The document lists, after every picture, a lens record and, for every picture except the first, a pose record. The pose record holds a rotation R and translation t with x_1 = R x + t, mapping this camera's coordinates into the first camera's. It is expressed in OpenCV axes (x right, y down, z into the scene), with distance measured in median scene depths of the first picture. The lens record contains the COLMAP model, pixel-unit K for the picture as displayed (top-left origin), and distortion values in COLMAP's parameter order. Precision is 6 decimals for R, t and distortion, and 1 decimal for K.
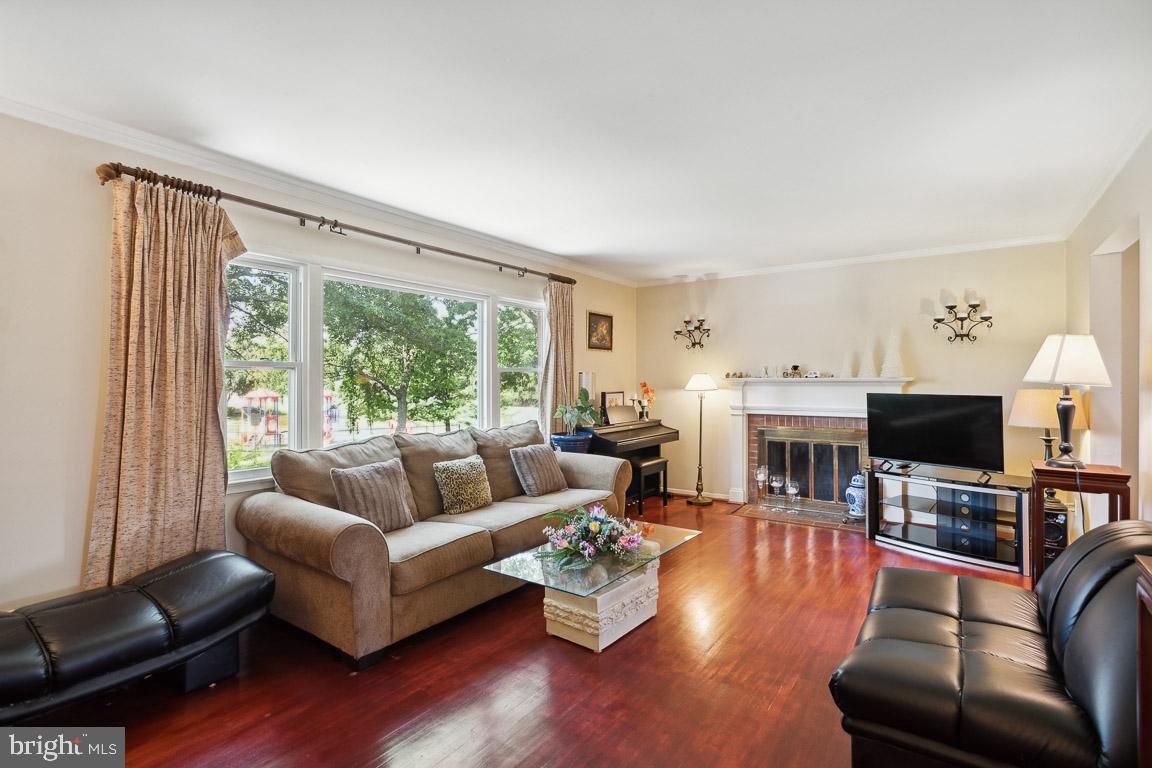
lens RADIAL K [[563.6, 0, 582.8], [0, 563.6, 385.5], [0, 0, 1]] dist [0.001472, 0.000745]
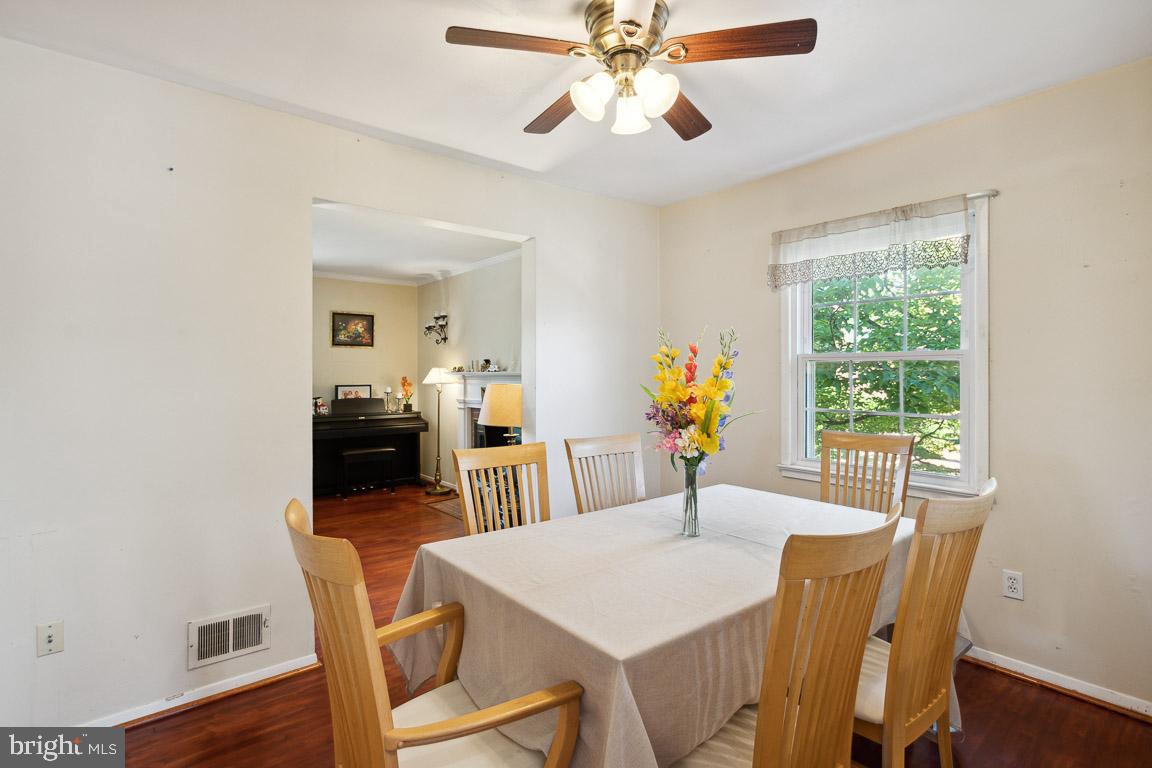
lens RADIAL K [[563.6, 0, 578.7], [0, 563.6, 387.0], [0, 0, 1]] dist [0.001472, 0.000745]
pose [[0.960662, 0.004479, -0.277684, 0.807887], [-0.001518, 0.999940, 0.010874, 0.002837], [0.277716, -0.010025, 0.960611, 0.079798]]
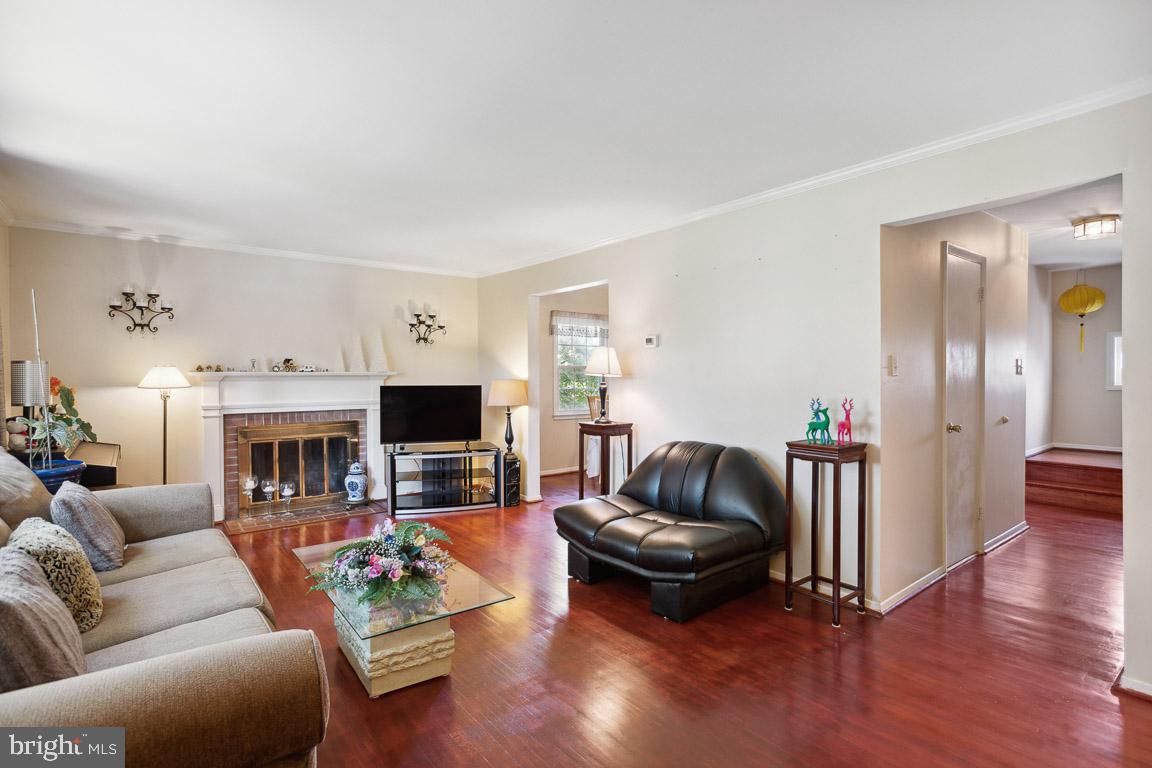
lens RADIAL K [[563.6, 0, 587.5], [0, 563.6, 374.6], [0, 0, 1]] dist [0.001472, 0.000745]
pose [[0.281071, -0.005439, 0.959672, -0.382286], [0.010836, 0.999938, 0.002493, -0.005651], [-0.959626, 0.009699, 0.281113, 0.253885]]
